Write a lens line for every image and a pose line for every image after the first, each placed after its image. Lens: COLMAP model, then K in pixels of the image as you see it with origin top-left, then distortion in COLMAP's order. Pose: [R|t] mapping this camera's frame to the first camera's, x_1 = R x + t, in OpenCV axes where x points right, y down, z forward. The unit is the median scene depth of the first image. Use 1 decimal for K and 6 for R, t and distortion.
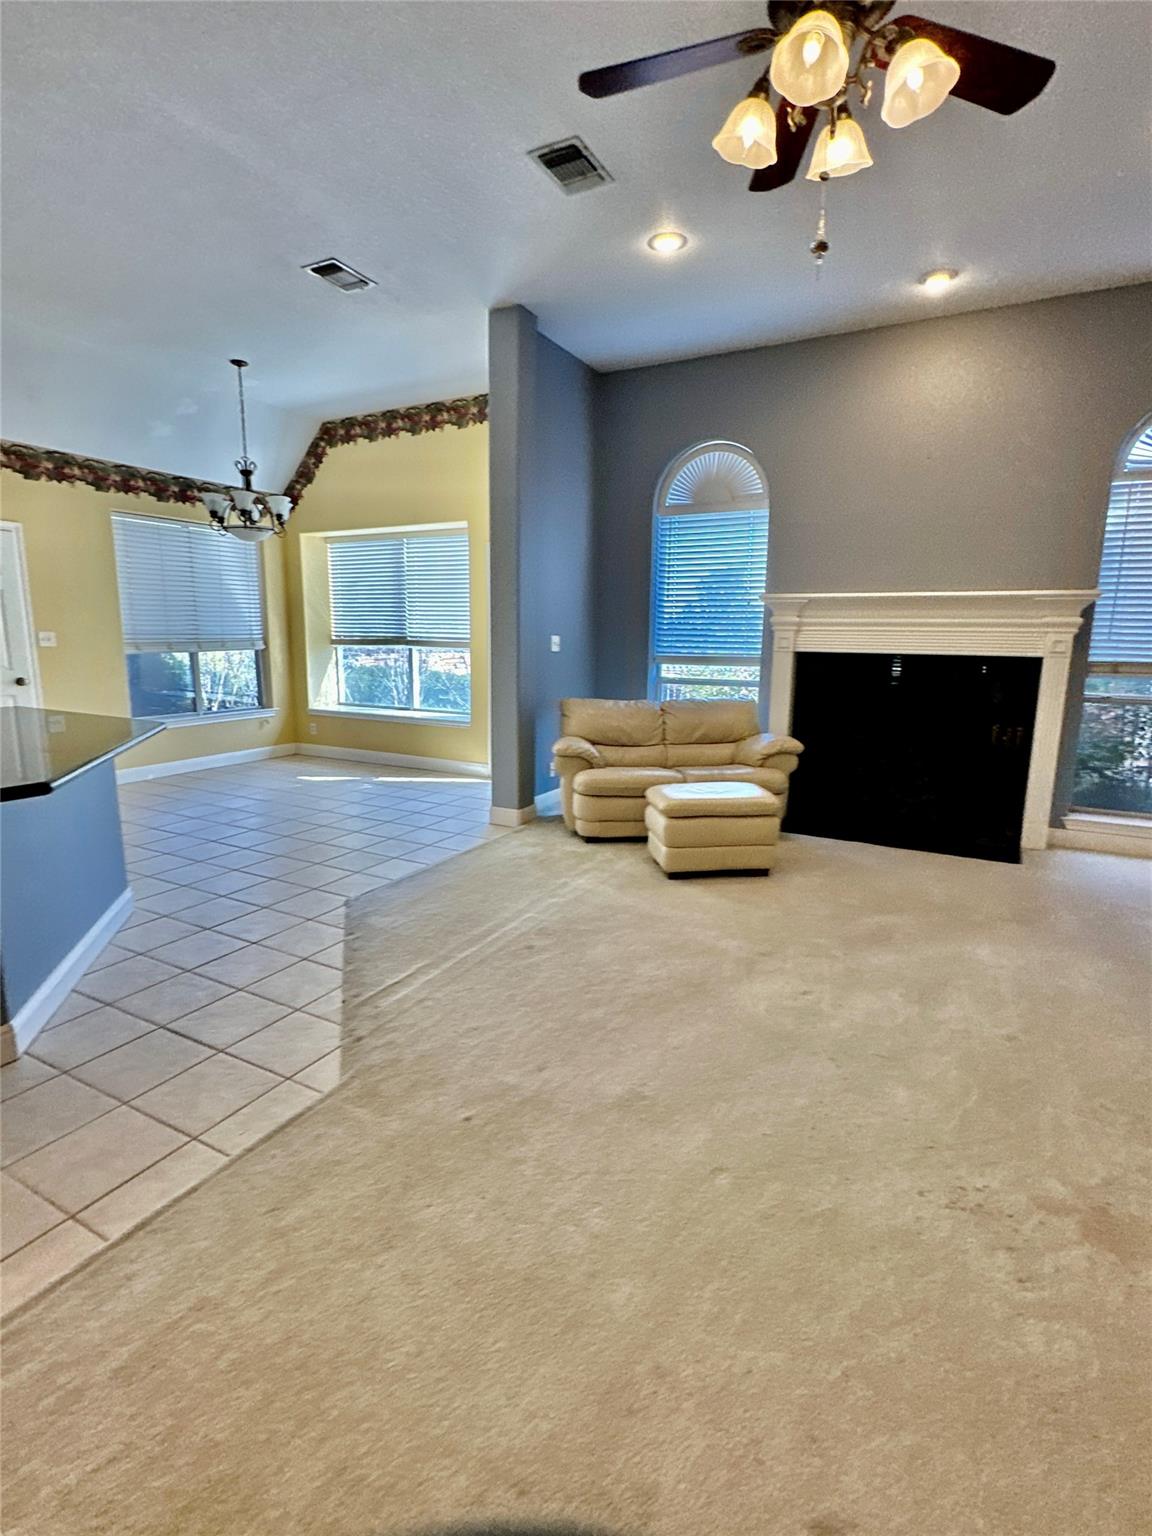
lens RADIAL K [[745.5, 0, 576.0], [0, 745.5, 768.0], [0, 0, 1]] dist [-0.001573, 0.000651]
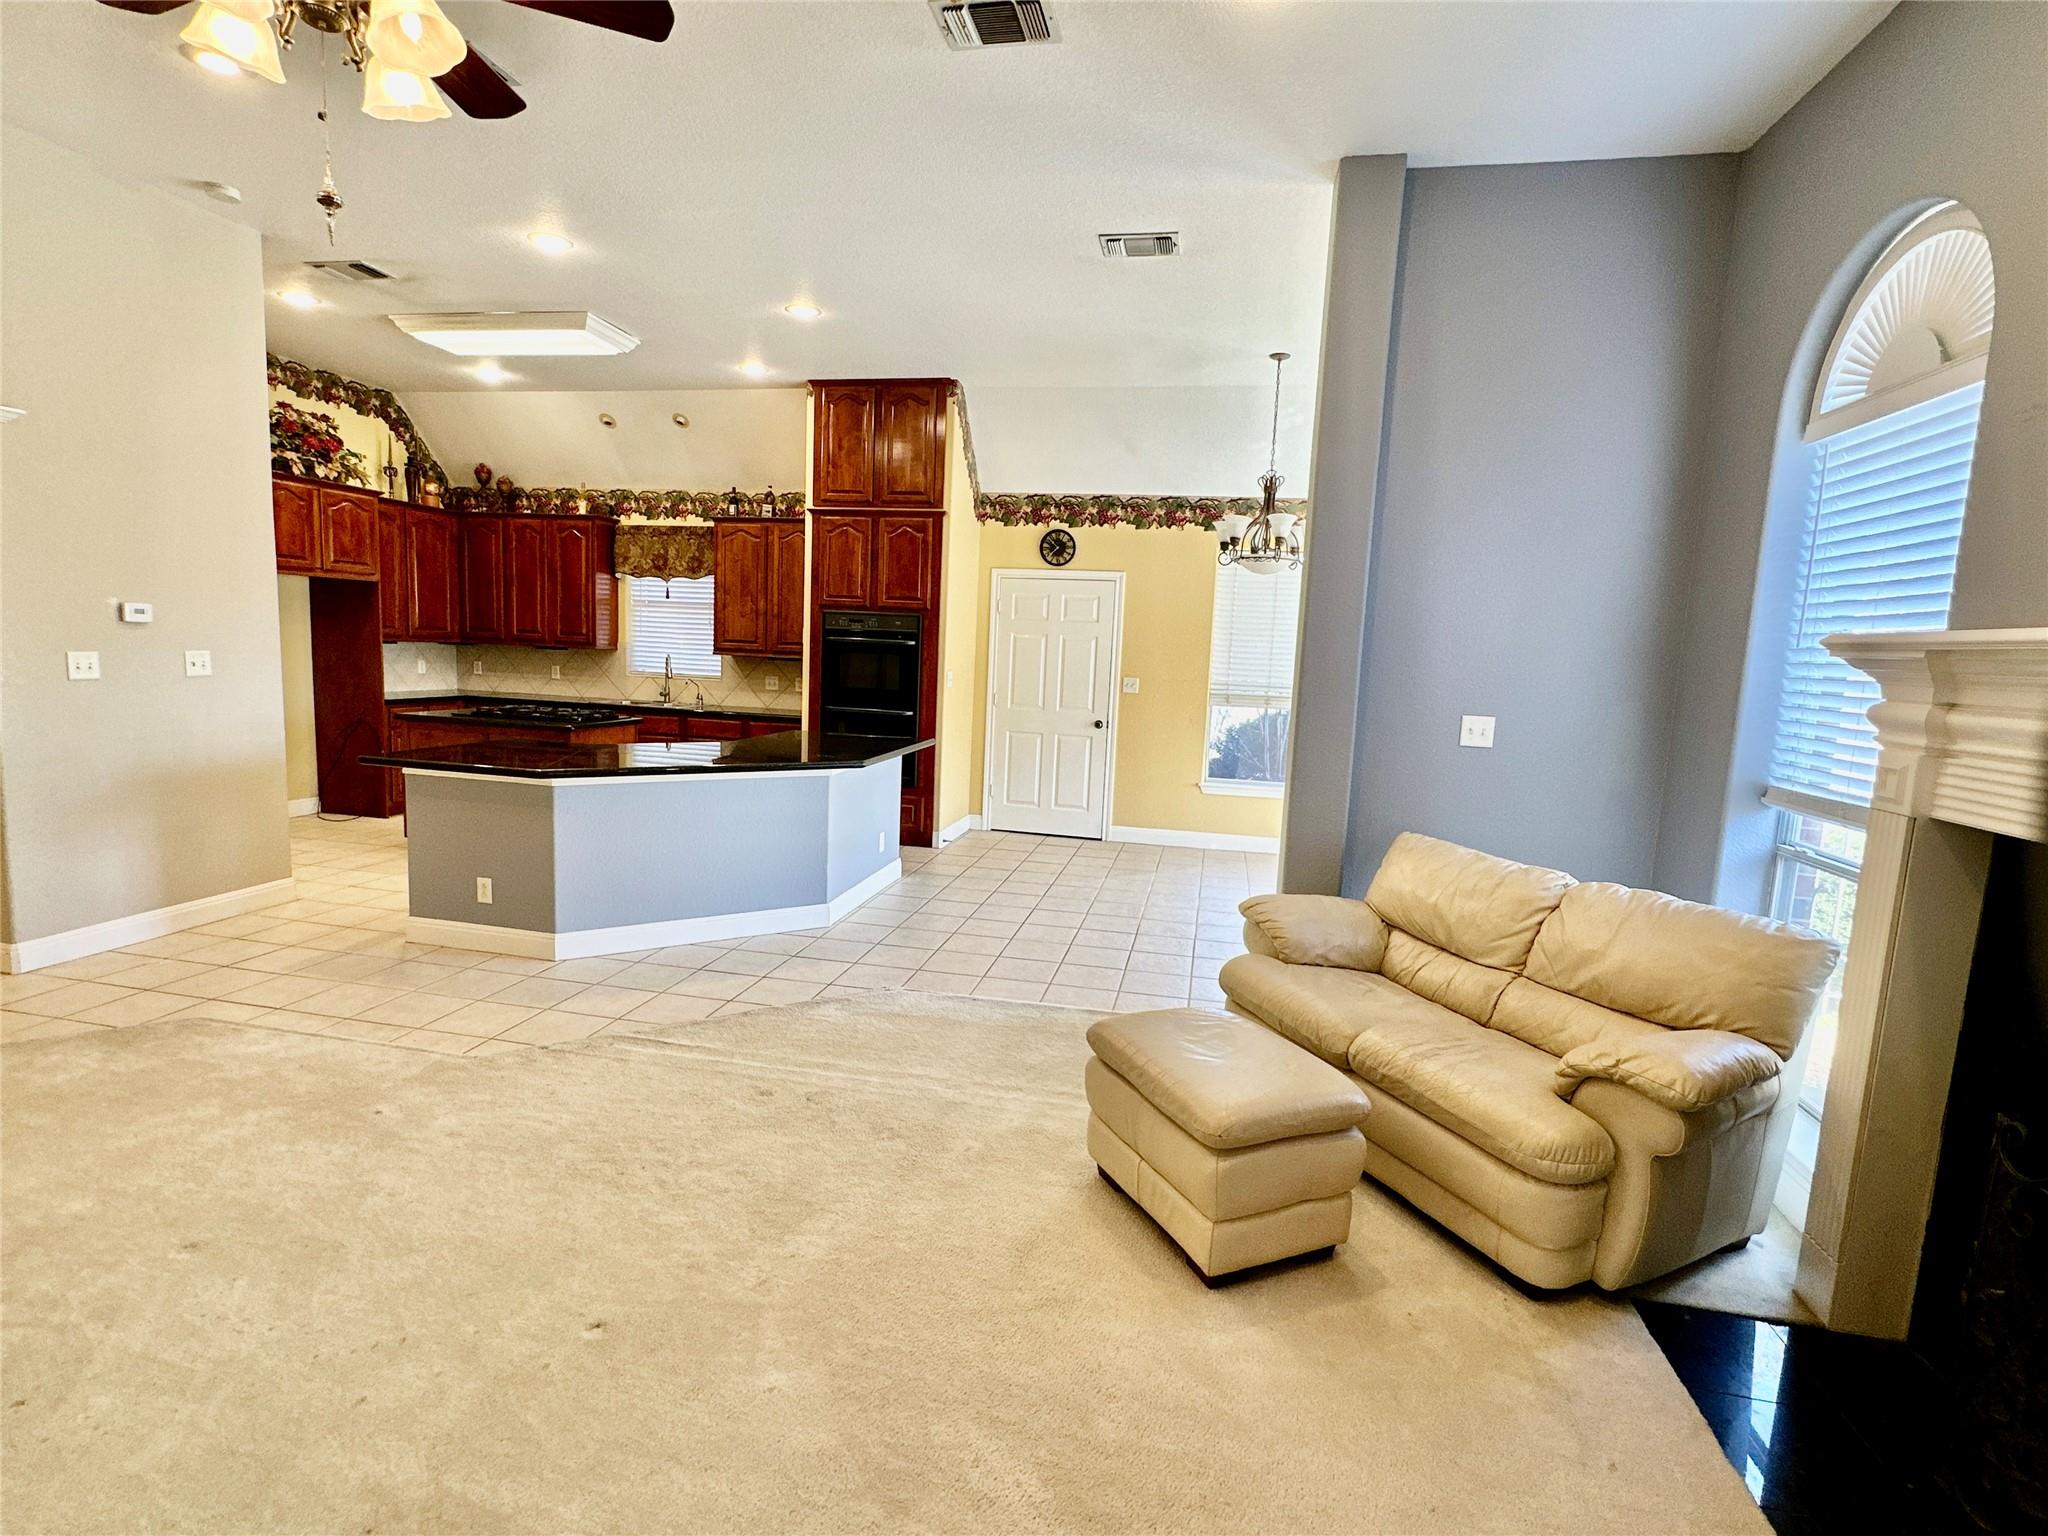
lens RADIAL K [[994.0, 0, 1021.7], [0, 994.0, 770.7], [0, 0, 1]] dist [-0.001573, 0.000651]
pose [[0.291393, 0.120579, -0.948974, 0.545981], [-0.213611, 0.975177, 0.058317, -0.114616], [0.932449, 0.185718, 0.309917, 0.503890]]
